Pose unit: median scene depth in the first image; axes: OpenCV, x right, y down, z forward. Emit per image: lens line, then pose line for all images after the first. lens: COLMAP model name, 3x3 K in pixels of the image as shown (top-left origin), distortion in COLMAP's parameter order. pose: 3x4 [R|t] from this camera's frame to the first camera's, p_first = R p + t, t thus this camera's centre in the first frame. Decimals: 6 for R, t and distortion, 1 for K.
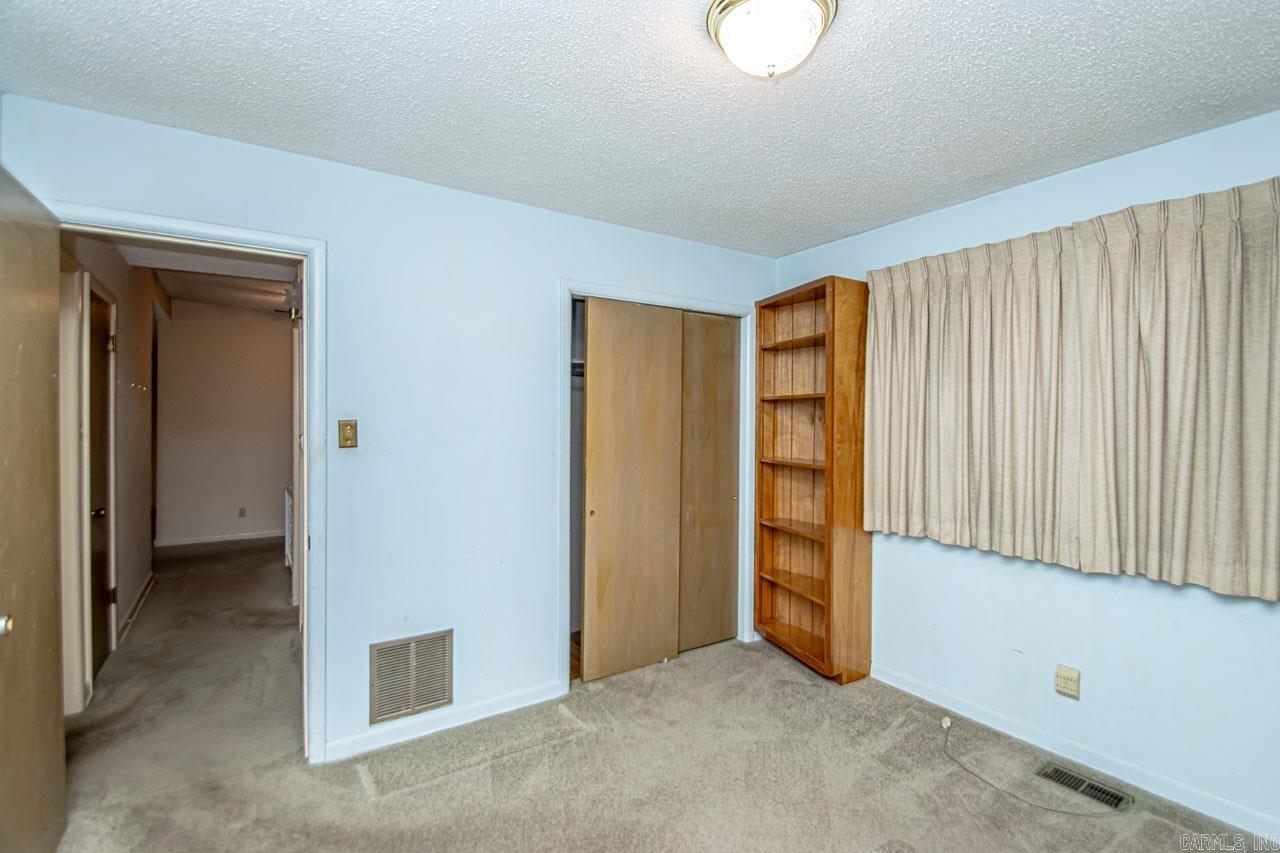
lens RADIAL K [[599.1, 0, 641.2], [0, 599.1, 422.0], [0, 0, 1]] dist [0.008519, -0.013392]
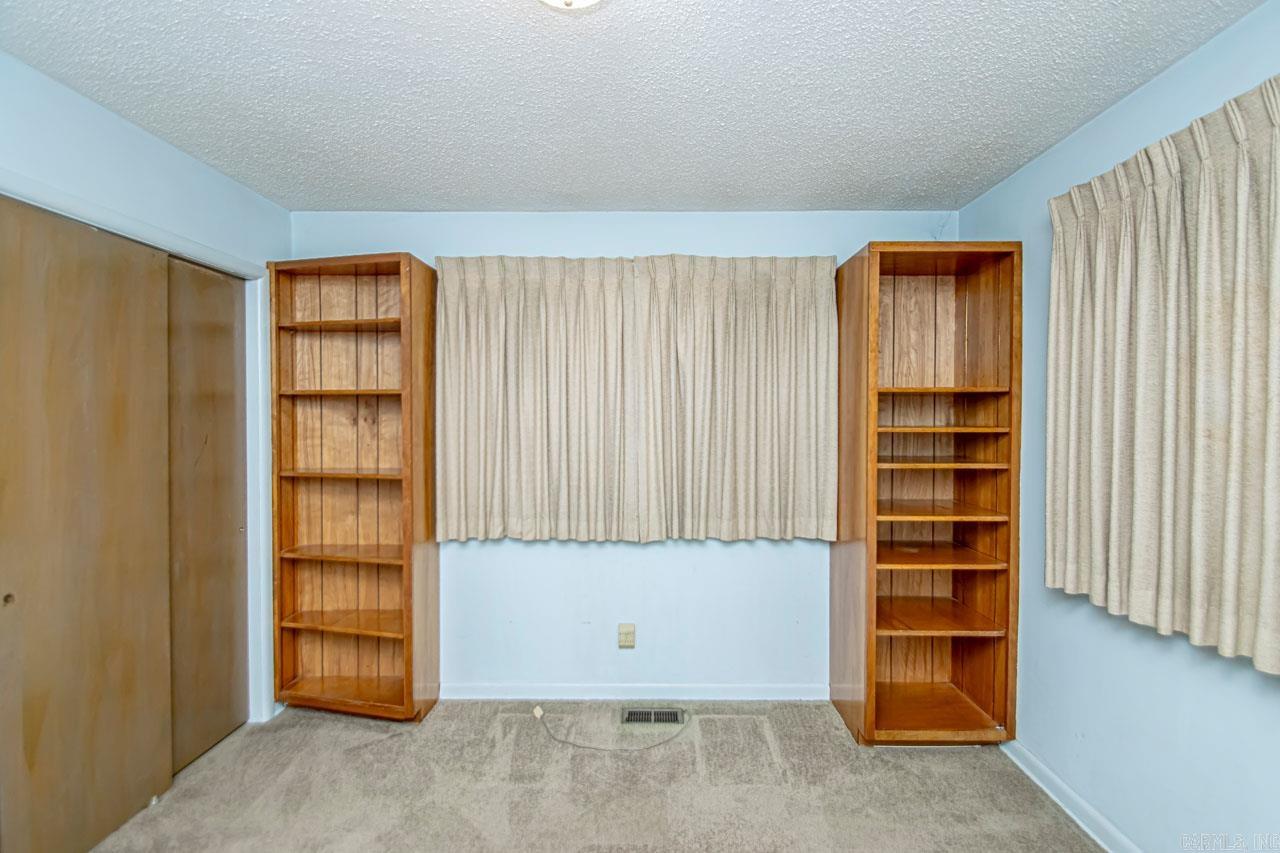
lens RADIAL K [[599.1, 0, 649.8], [0, 599.1, 422.9], [0, 0, 1]] dist [0.008519, -0.013392]
pose [[0.549130, -0.013730, 0.835624, -0.214701], [0.006566, 0.999905, 0.012114, -0.008507], [-0.835711, -0.001165, 0.549168, 0.239360]]
